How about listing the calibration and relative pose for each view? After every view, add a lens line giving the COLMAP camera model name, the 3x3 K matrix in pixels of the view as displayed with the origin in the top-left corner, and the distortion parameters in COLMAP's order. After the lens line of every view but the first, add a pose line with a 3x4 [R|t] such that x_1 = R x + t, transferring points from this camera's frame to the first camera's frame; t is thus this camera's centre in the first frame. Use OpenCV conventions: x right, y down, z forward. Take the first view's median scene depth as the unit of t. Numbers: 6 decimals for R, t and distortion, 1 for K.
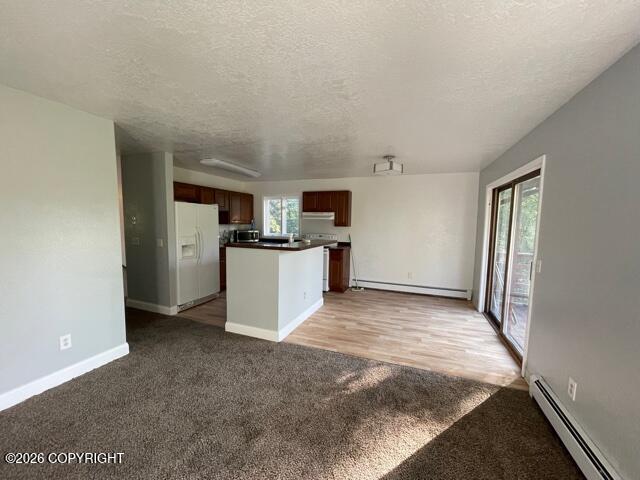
lens RADIAL K [[258.5, 0, 318.4], [0, 258.5, 240.7], [0, 0, 1]] dist [-0.002924, -0.000135]
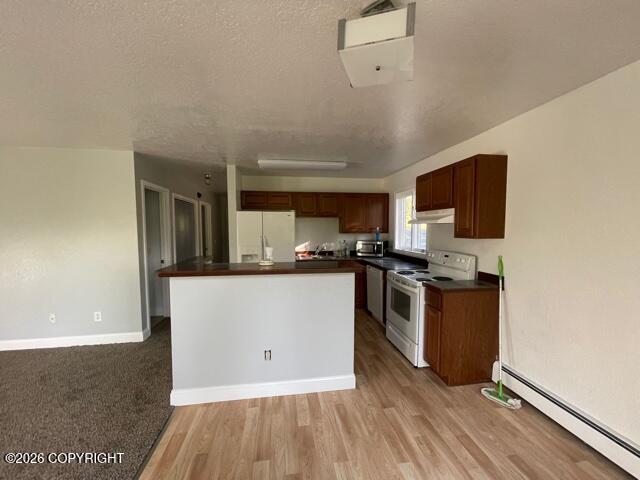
lens RADIAL K [[258.5, 0, 320.0], [0, 258.5, 243.2], [0, 0, 1]] dist [-0.002924, -0.000135]
pose [[0.503270, 0.035340, -0.863406, 0.464574], [-0.055031, 0.998446, 0.008790, -0.048211], [0.862375, 0.043090, 0.504433, 0.736559]]
